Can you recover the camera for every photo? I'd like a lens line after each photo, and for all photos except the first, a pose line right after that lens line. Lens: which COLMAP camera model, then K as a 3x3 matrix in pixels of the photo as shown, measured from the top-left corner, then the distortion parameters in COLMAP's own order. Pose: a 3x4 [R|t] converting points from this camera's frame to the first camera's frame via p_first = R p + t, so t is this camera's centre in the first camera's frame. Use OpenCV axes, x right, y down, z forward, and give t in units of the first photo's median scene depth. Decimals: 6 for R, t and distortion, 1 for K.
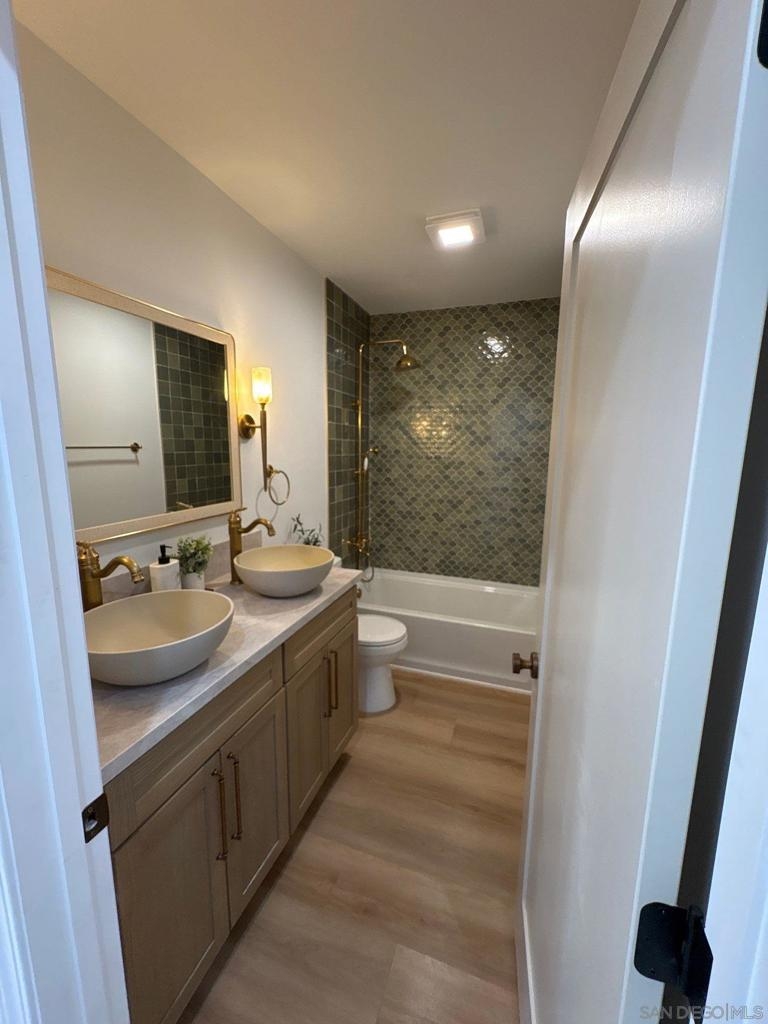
lens RADIAL K [[400.9, 0, 382.1], [0, 400.9, 510.3], [0, 0, 1]] dist [-0.001036, 0.000381]
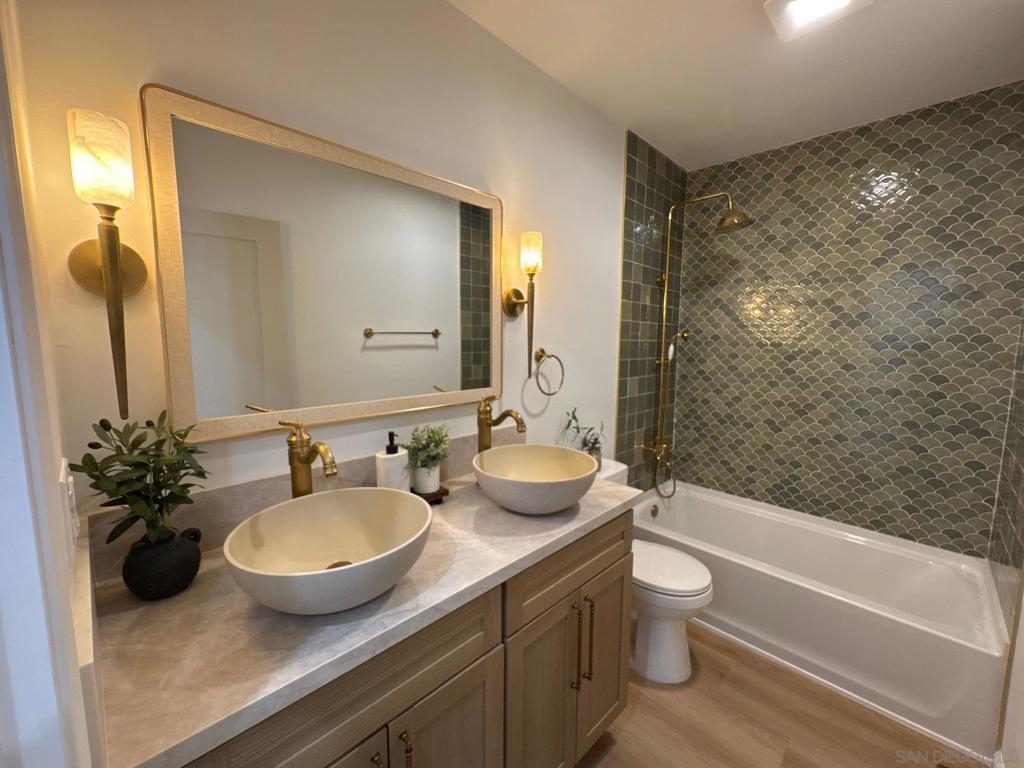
lens RADIAL K [[400.9, 0, 516.3], [0, 400.9, 384.7], [0, 0, 1]] dist [-0.001036, 0.000381]
pose [[0.901590, 0.044779, -0.430267, 0.033979], [-0.065415, 0.997303, -0.033279, -0.002346], [0.427617, 0.058150, 0.902088, 0.160676]]
